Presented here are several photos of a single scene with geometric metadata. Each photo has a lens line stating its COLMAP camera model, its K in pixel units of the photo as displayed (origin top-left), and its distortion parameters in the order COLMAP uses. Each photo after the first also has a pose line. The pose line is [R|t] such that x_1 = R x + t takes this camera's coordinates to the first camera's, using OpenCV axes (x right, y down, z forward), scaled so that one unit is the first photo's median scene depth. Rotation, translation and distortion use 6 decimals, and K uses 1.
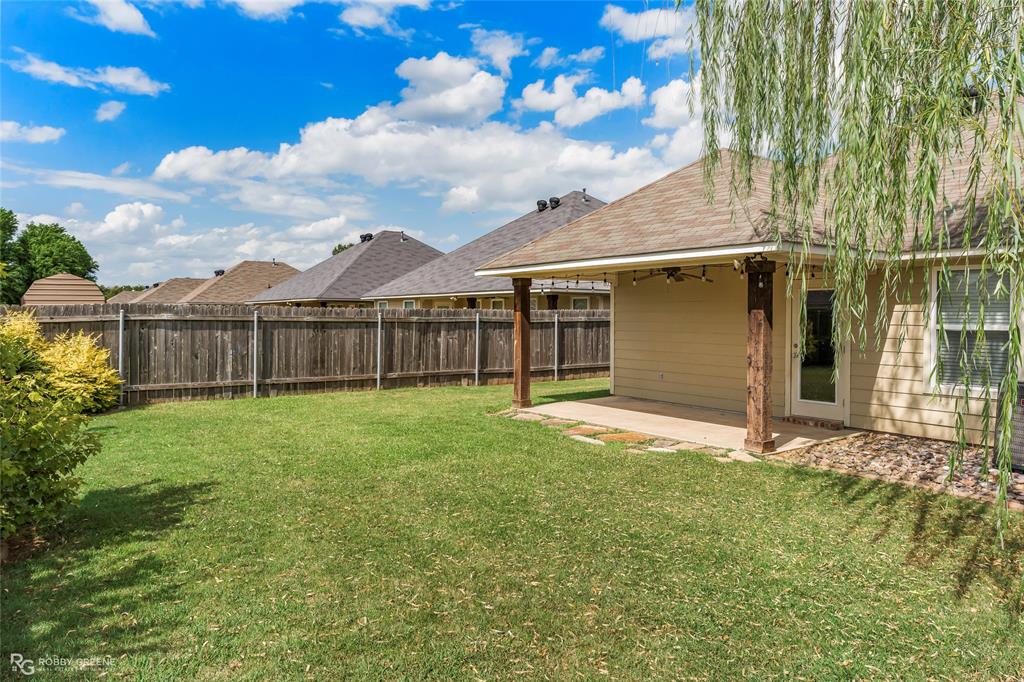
lens RADIAL K [[700.1, 0, 503.8], [0, 700.1, 310.3], [0, 0, 1]] dist [0.001150, -0.011114]
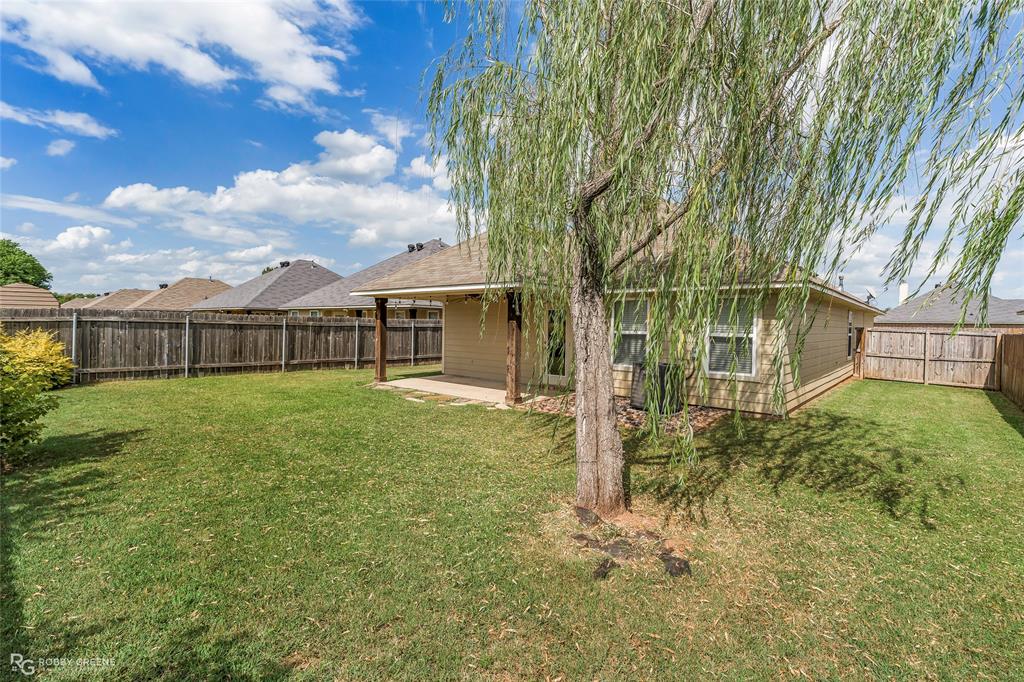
lens RADIAL K [[488.8, 0, 508.6], [0, 488.8, 337.7], [0, 0, 1]] dist [0.006049, -0.002721]
pose [[0.974766, 0.008866, 0.223052, 0.050815], [-0.016923, 0.999271, 0.034235, 0.000030], [-0.222585, -0.037146, 0.974205, -0.091283]]
